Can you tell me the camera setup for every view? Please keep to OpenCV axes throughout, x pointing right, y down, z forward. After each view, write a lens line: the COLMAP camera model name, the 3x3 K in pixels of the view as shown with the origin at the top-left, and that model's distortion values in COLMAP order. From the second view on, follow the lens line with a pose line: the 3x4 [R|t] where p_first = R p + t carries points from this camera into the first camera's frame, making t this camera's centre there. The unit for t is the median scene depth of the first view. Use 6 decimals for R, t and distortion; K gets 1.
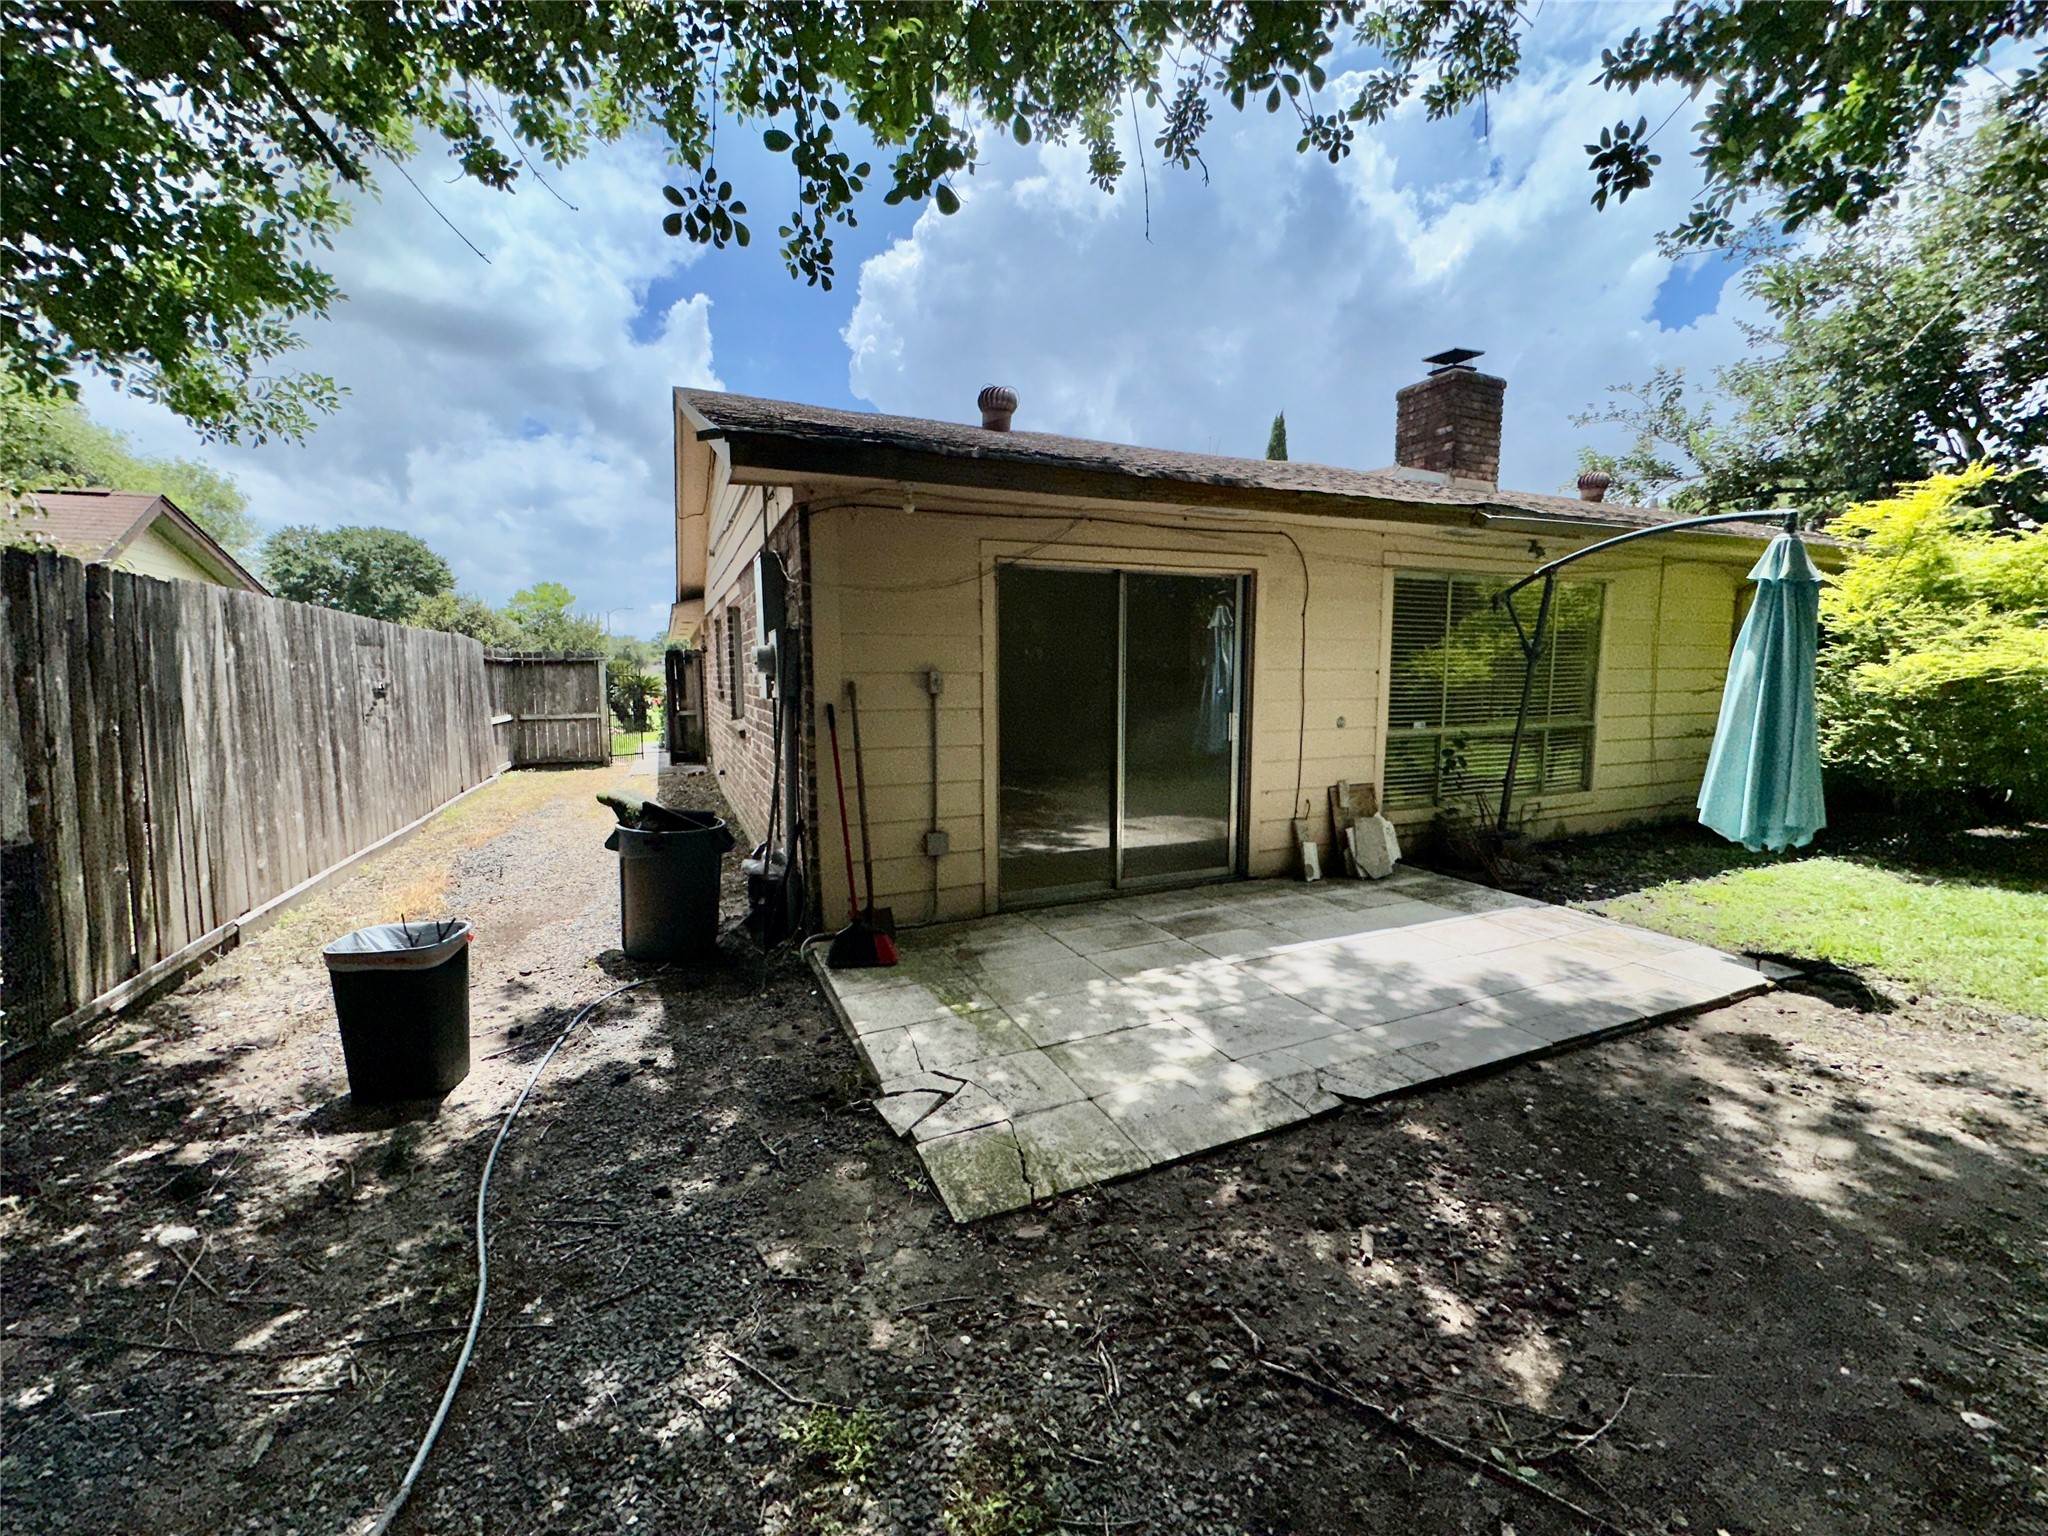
lens RADIAL K [[820.9, 0, 1022.7], [0, 820.9, 760.6], [0, 0, 1]] dist [-0.007134, 0.000971]
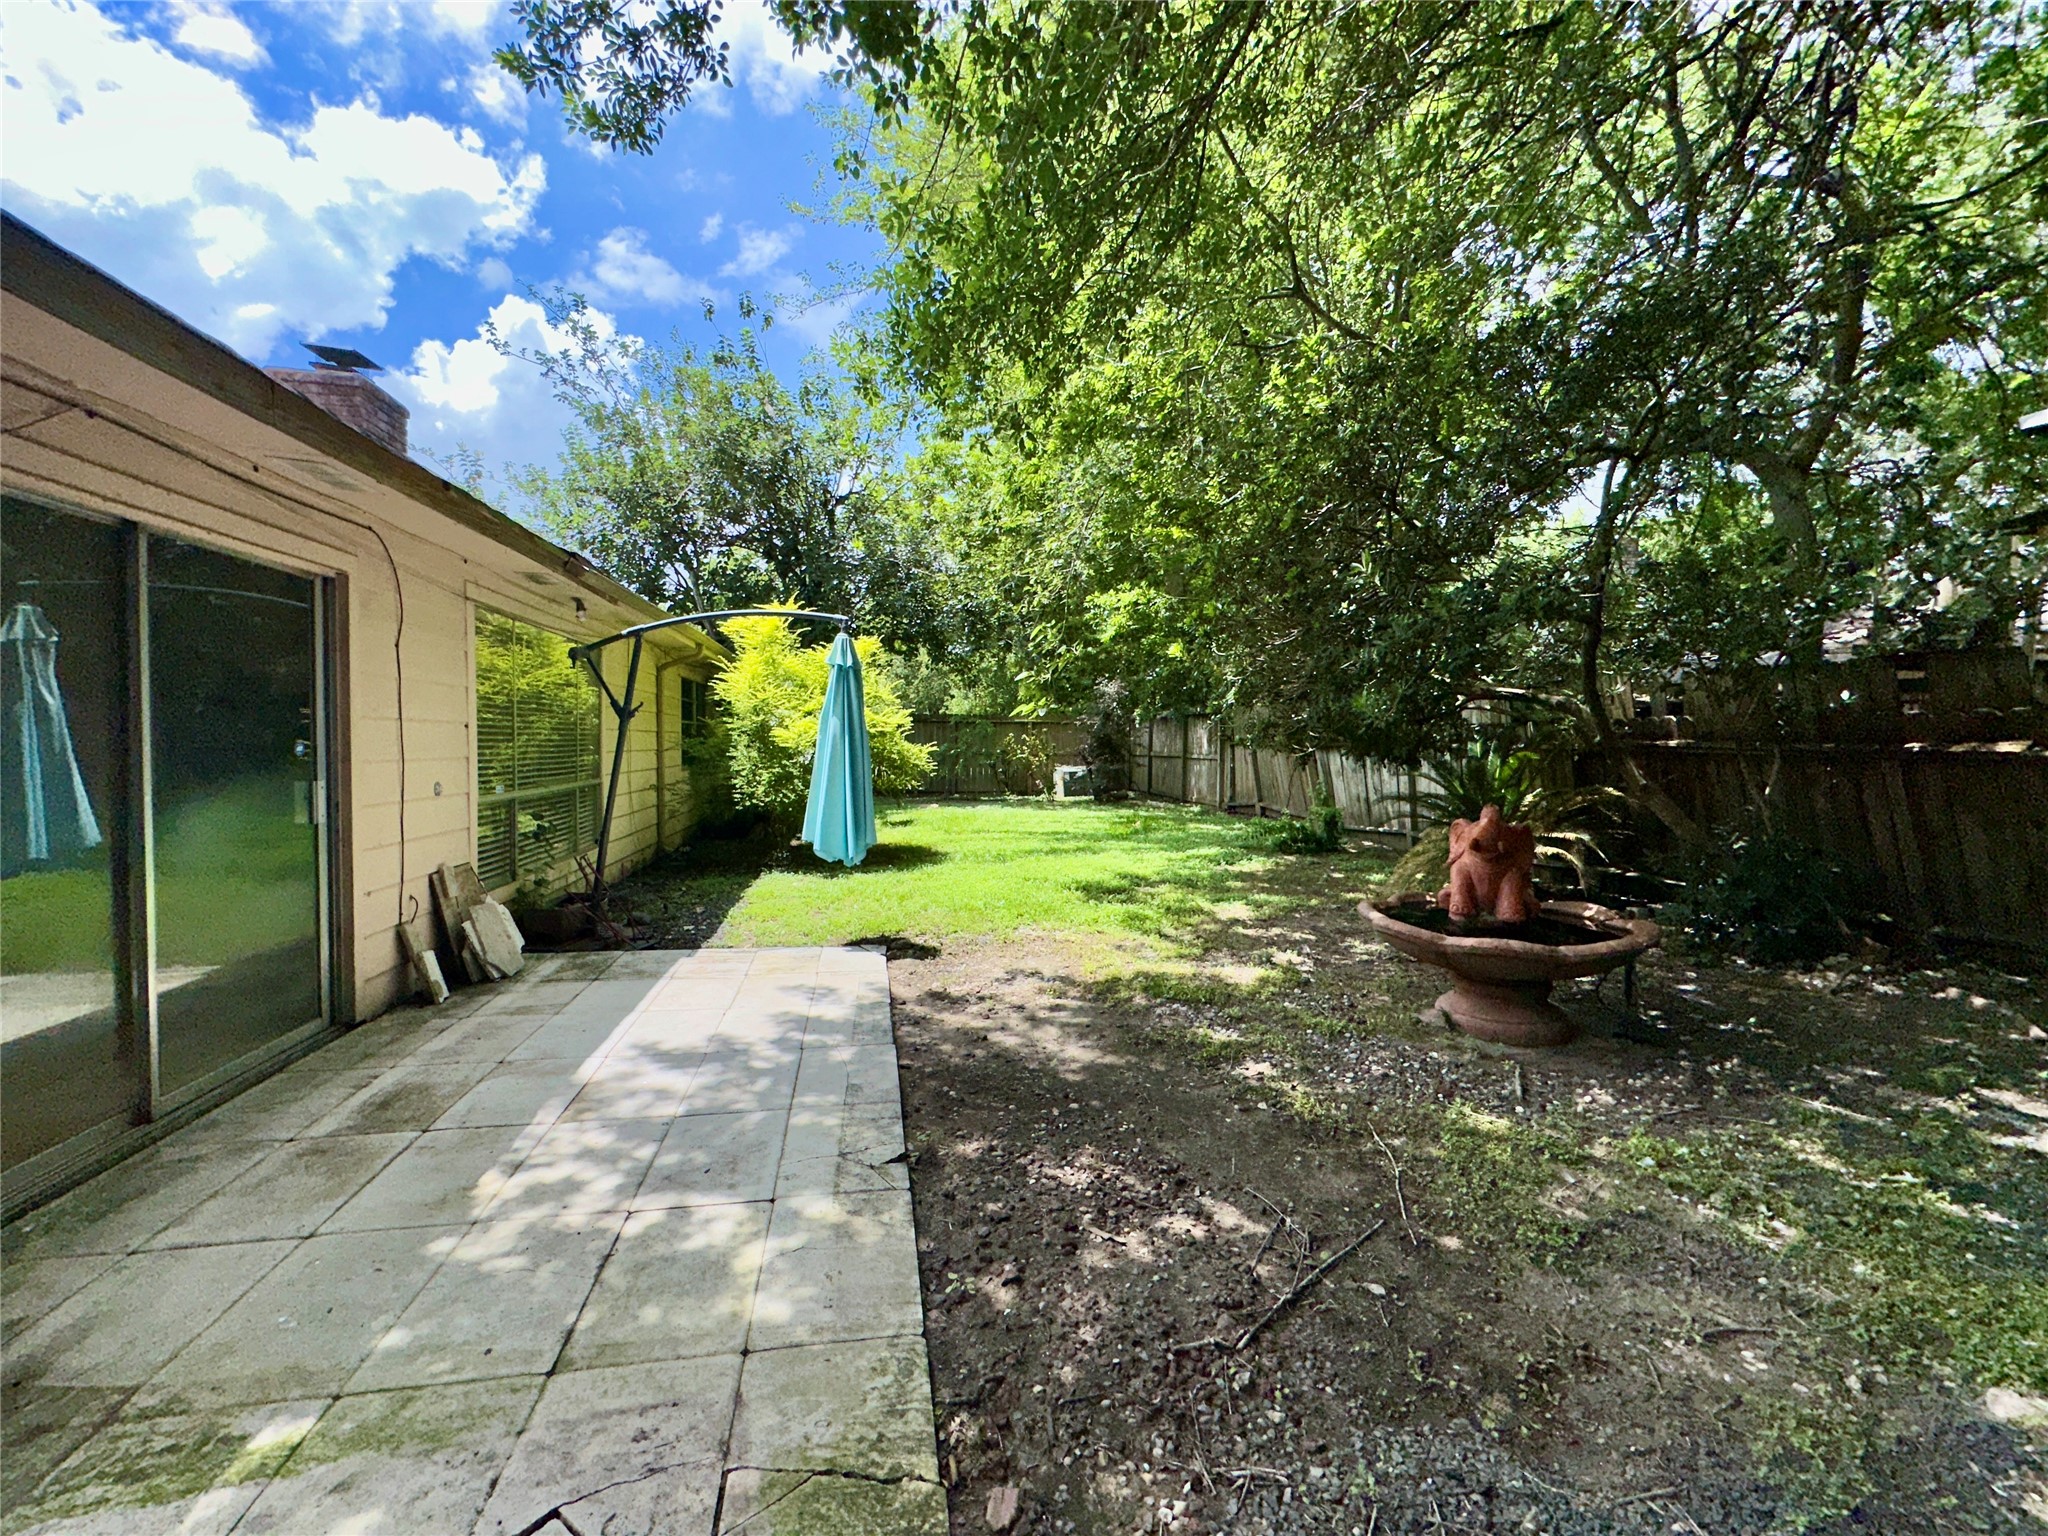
lens RADIAL K [[820.9, 0, 1020.7], [0, 820.9, 756.9], [0, 0, 1]] dist [-0.007134, 0.000971]
pose [[0.217427, -0.008072, 0.976043, -0.428647], [0.089001, 0.995964, -0.011589, -0.032133], [-0.972010, 0.089389, 0.217268, 0.505328]]
